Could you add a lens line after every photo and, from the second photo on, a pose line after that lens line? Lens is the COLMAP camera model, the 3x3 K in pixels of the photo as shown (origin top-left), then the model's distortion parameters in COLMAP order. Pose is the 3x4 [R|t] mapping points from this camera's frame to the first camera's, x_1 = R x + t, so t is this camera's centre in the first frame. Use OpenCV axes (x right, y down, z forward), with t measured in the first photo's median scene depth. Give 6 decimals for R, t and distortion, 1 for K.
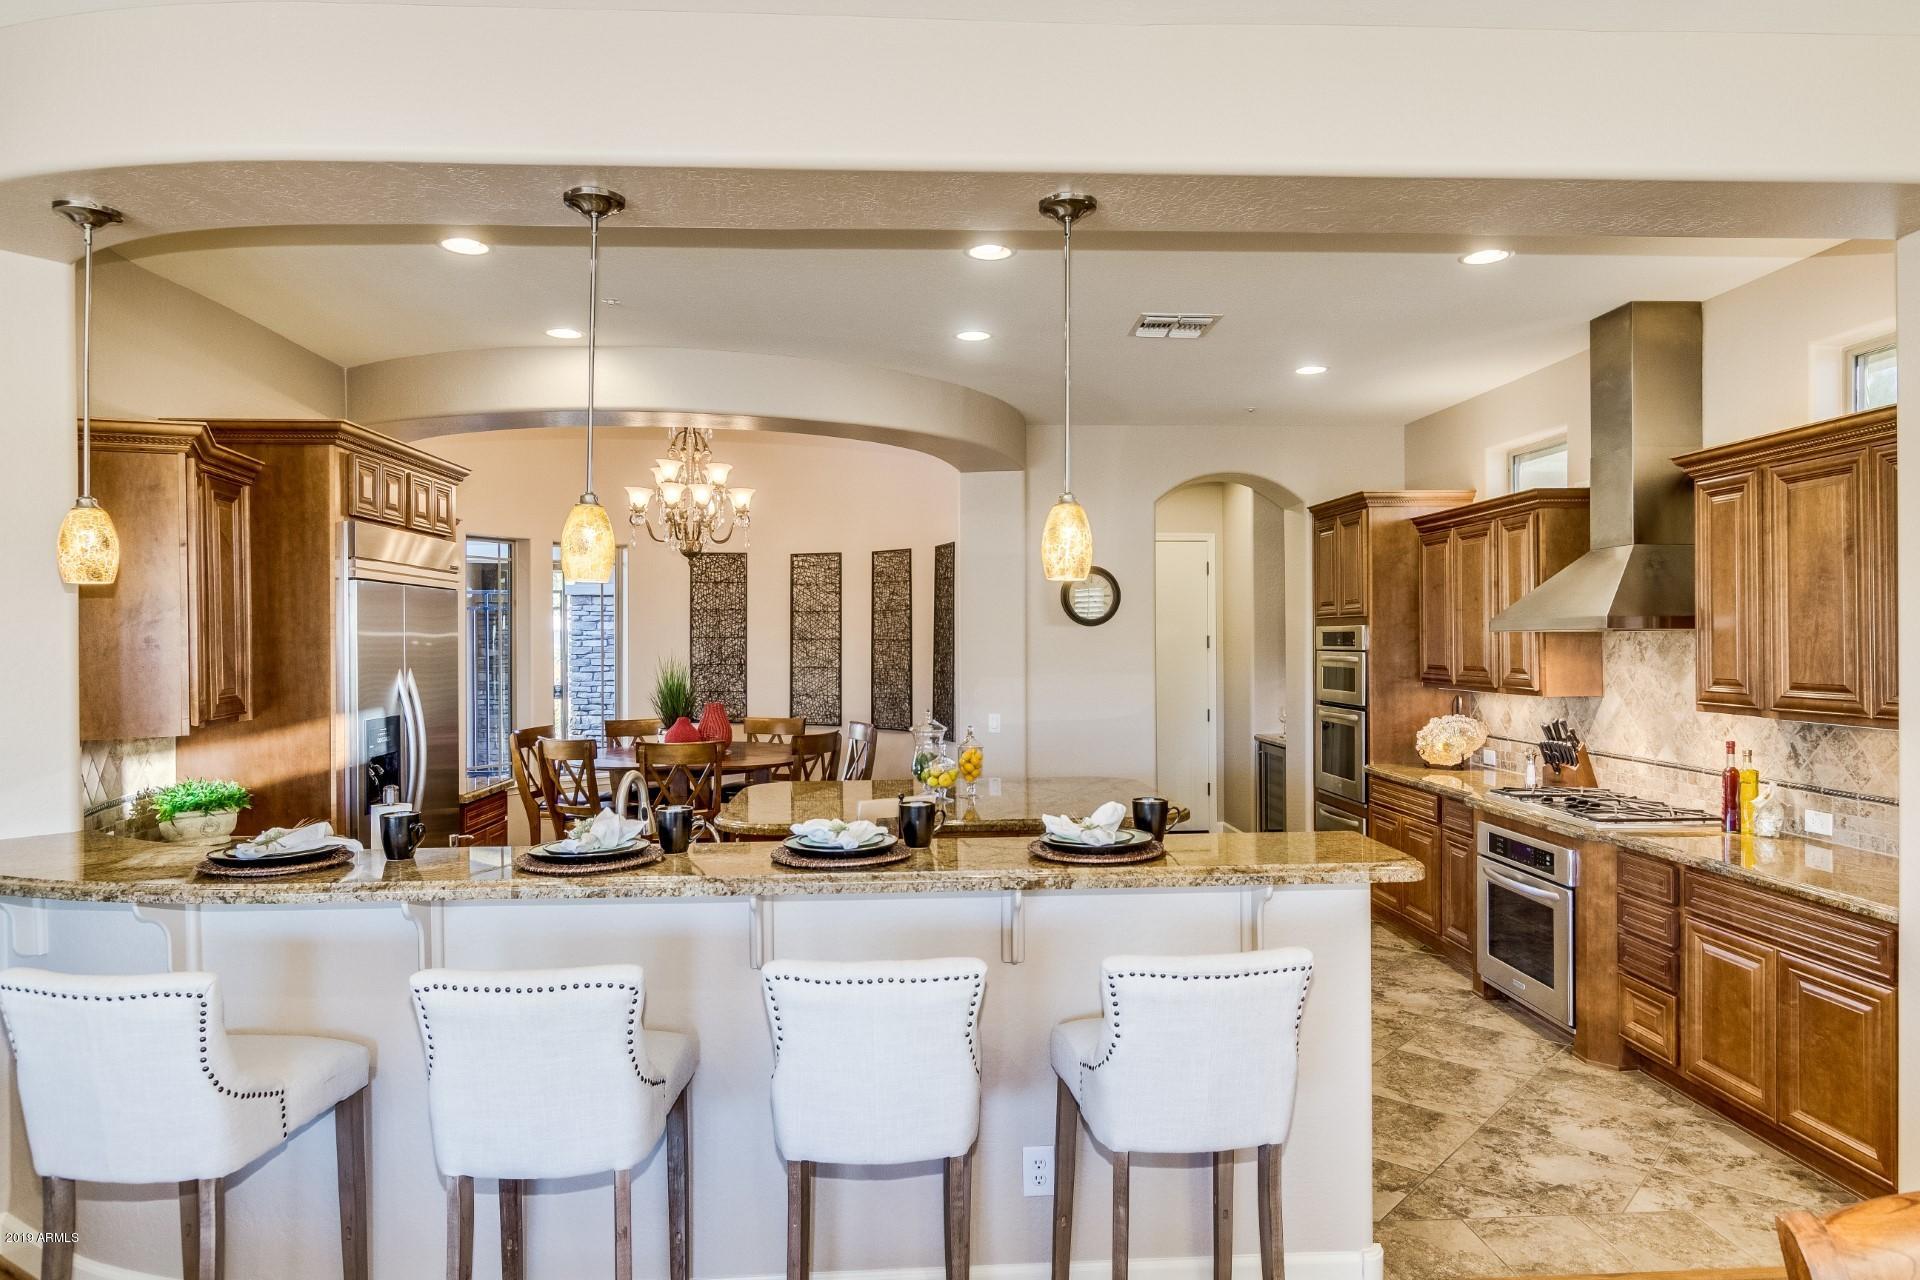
lens RADIAL K [[1276.8, 0, 1000.8], [0, 1276.8, 645.7], [0, 0, 1]] dist [-0.002245, -0.002283]
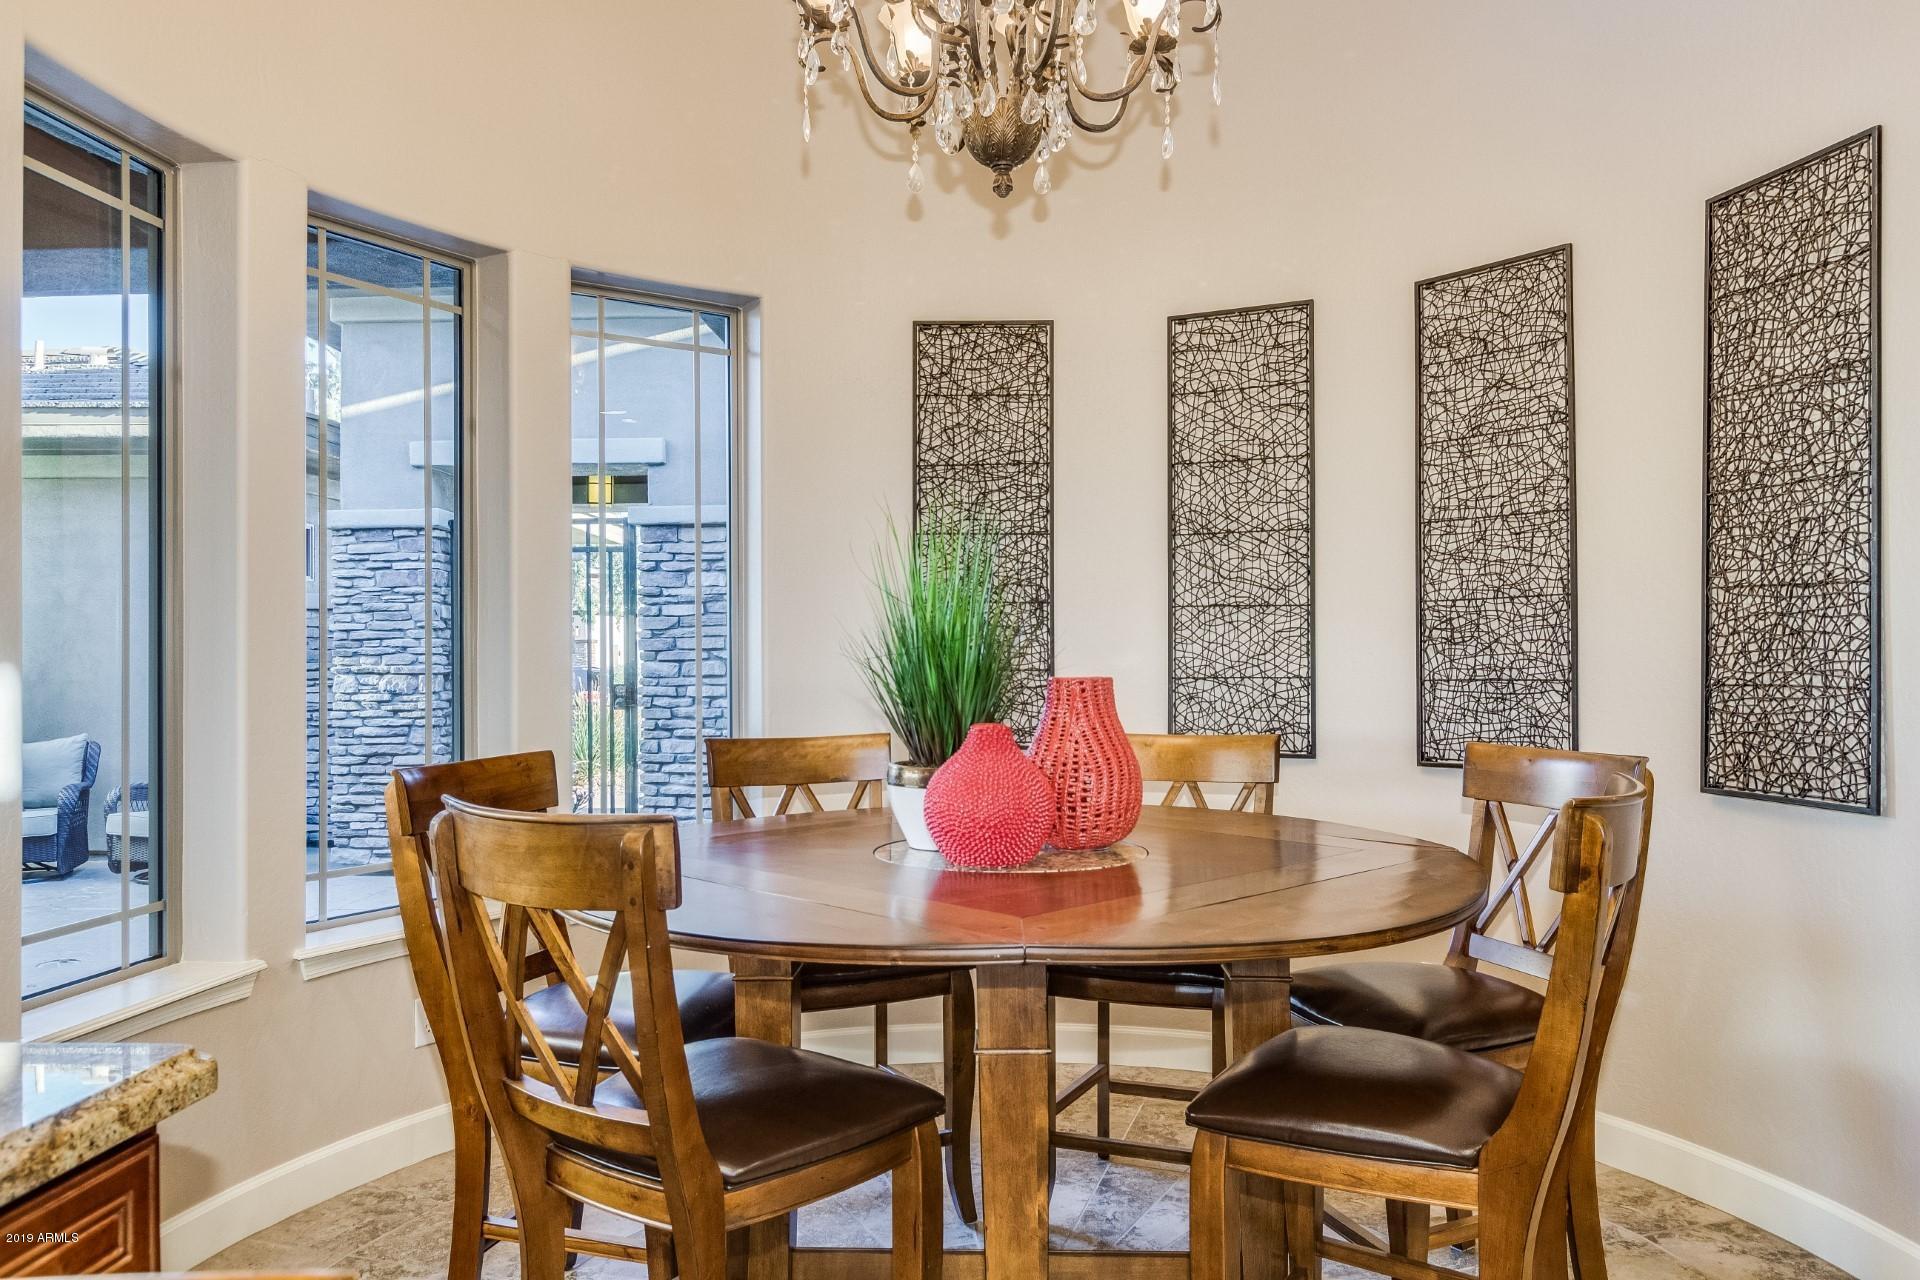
lens RADIAL K [[1276.8, 0, 1000.8], [0, 1276.8, 645.7], [0, 0, 1]] dist [-0.002245, -0.002283]
pose [[0.997733, -0.007290, -0.066907, -0.190851], [0.006347, 0.999878, -0.014301, 0.034214], [0.067003, 0.013844, 0.997657, 0.610519]]
